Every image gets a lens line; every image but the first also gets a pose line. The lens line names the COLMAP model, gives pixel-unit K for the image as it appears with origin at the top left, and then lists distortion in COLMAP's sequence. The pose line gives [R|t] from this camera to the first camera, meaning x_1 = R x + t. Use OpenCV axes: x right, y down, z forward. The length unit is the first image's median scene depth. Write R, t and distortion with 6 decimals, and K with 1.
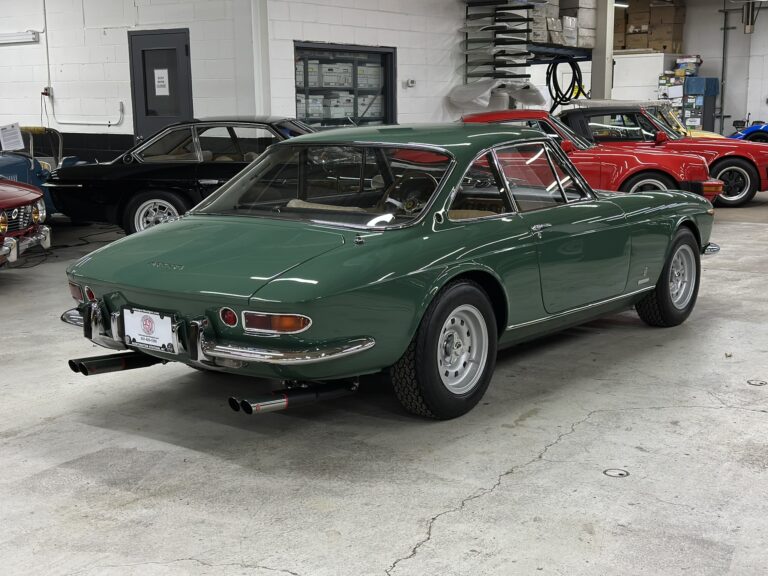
lens RADIAL K [[1055.8, 0, 355.9], [0, 1055.8, 289.5], [0, 0, 1]] dist [0.219808, -0.010978]
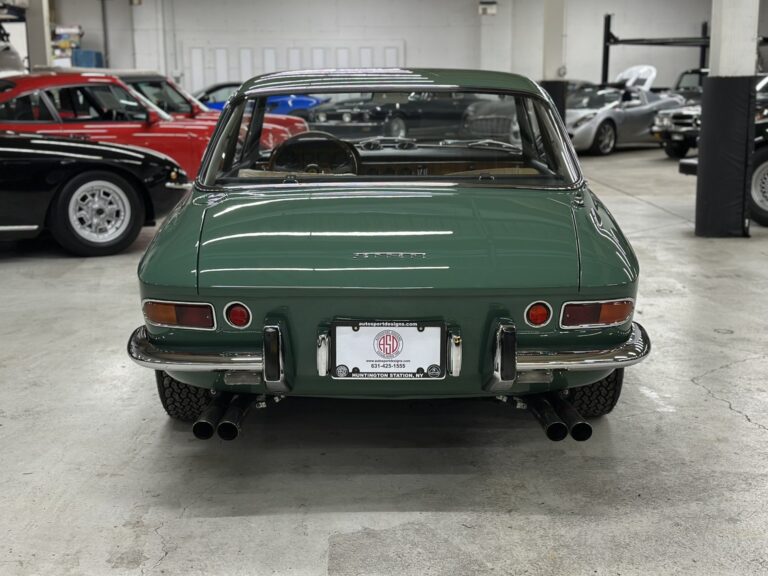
lens RADIAL K [[1127.8, 0, 396.7], [0, 1127.8, 320.8], [0, 0, 1]] dist [0.166085, -0.088039]
pose [[0.778604, -0.121603, 0.615620, -0.442520], [0.102795, 0.992508, 0.066039, -0.019924], [-0.619039, 0.011864, 0.785271, 0.302772]]
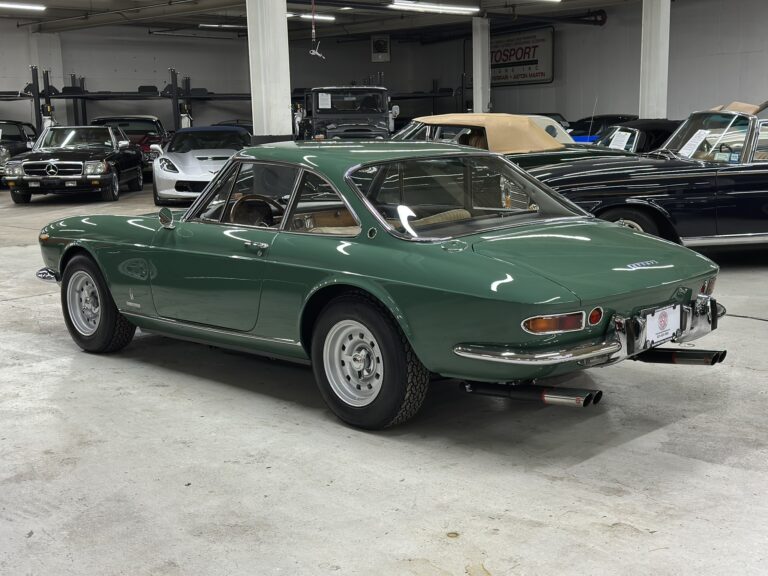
lens RADIAL K [[1077.0, 0, 384.0], [0, 1077.0, 288.0], [0, 0, 1]] dist [0.175737, -0.112109]
pose [[0.122010, -0.162396, 0.979153, -0.904827], [0.193149, 0.971548, 0.137067, -0.142011], [-0.973554, 0.172399, 0.149905, 0.772206]]
